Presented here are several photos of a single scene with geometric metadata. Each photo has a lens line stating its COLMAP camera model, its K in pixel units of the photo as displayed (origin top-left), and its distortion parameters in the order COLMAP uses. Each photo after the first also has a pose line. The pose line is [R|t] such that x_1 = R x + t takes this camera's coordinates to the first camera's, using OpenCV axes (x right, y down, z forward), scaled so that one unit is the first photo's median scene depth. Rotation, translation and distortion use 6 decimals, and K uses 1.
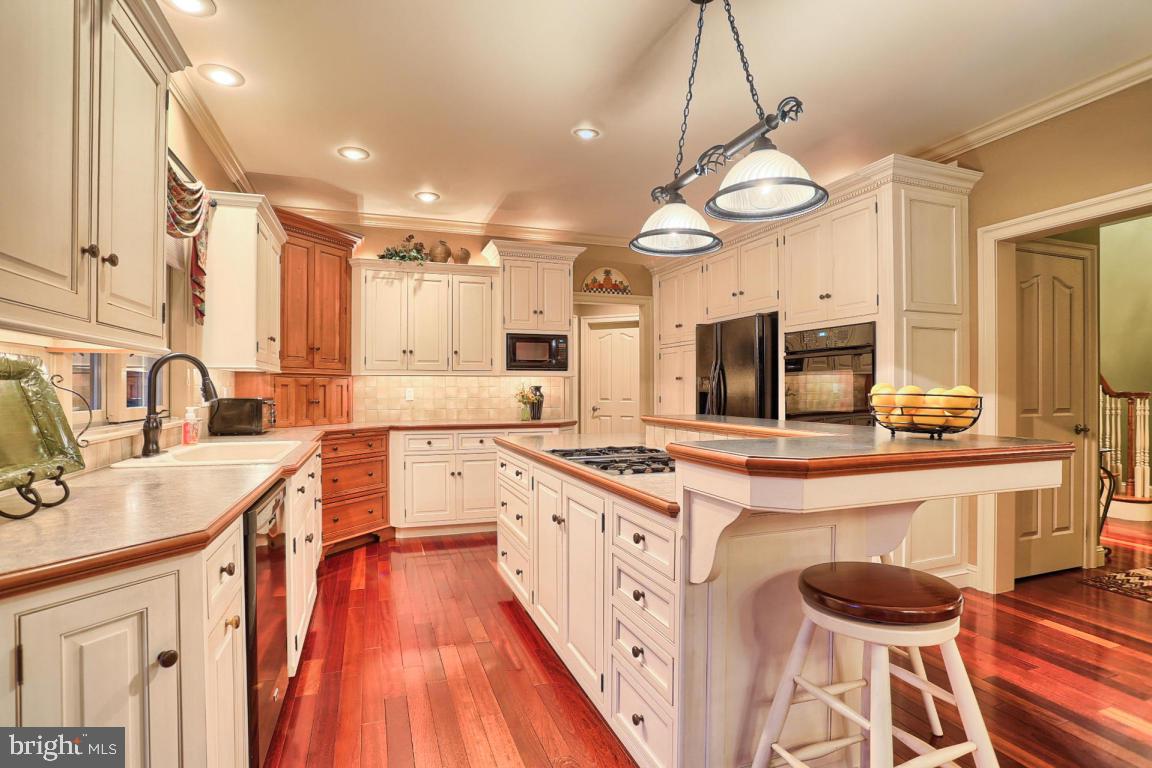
lens RADIAL K [[565.0, 0, 576.0], [0, 565.0, 384.0], [0, 0, 1]] dist [-0.031370, 0.000537]
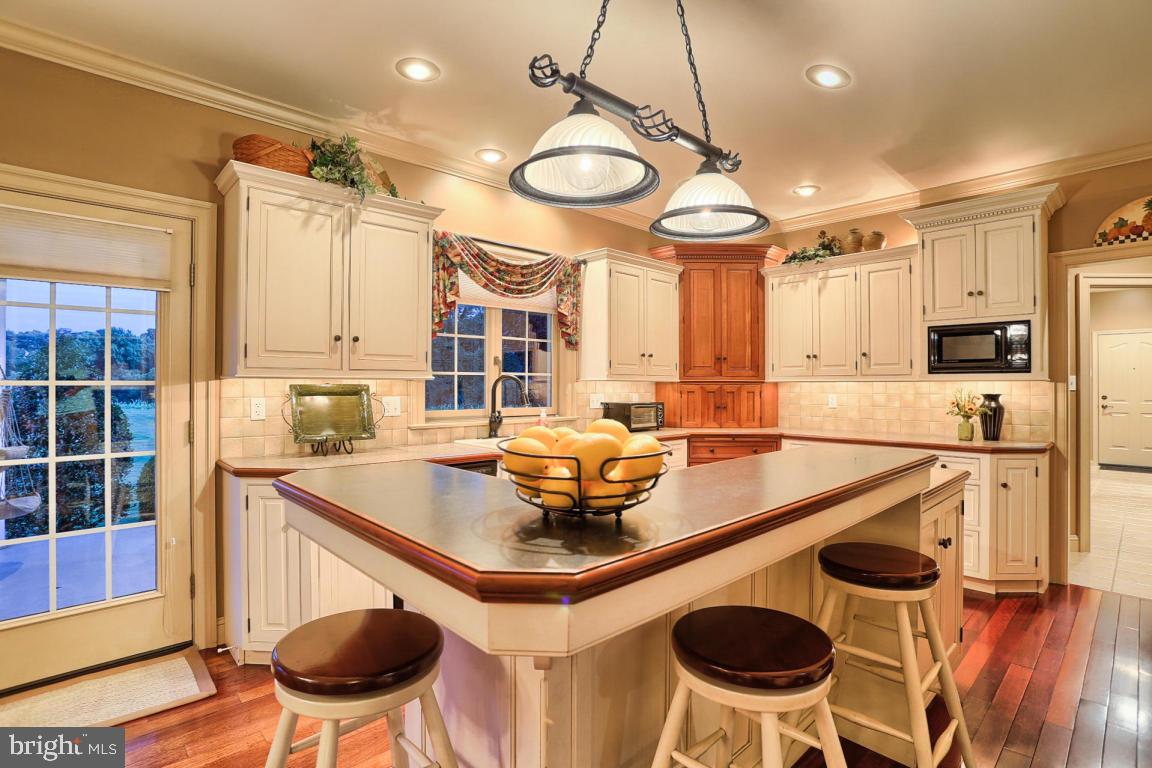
lens RADIAL K [[571.1, 0, 576.0], [0, 571.1, 384.0], [0, 0, 1]] dist [-0.077654, 0.035204]
pose [[0.409152, -0.000936, -0.912466, 0.438433], [0.006141, 0.999980, 0.001728, -0.016647], [0.912446, -0.006310, 0.409149, 0.275442]]
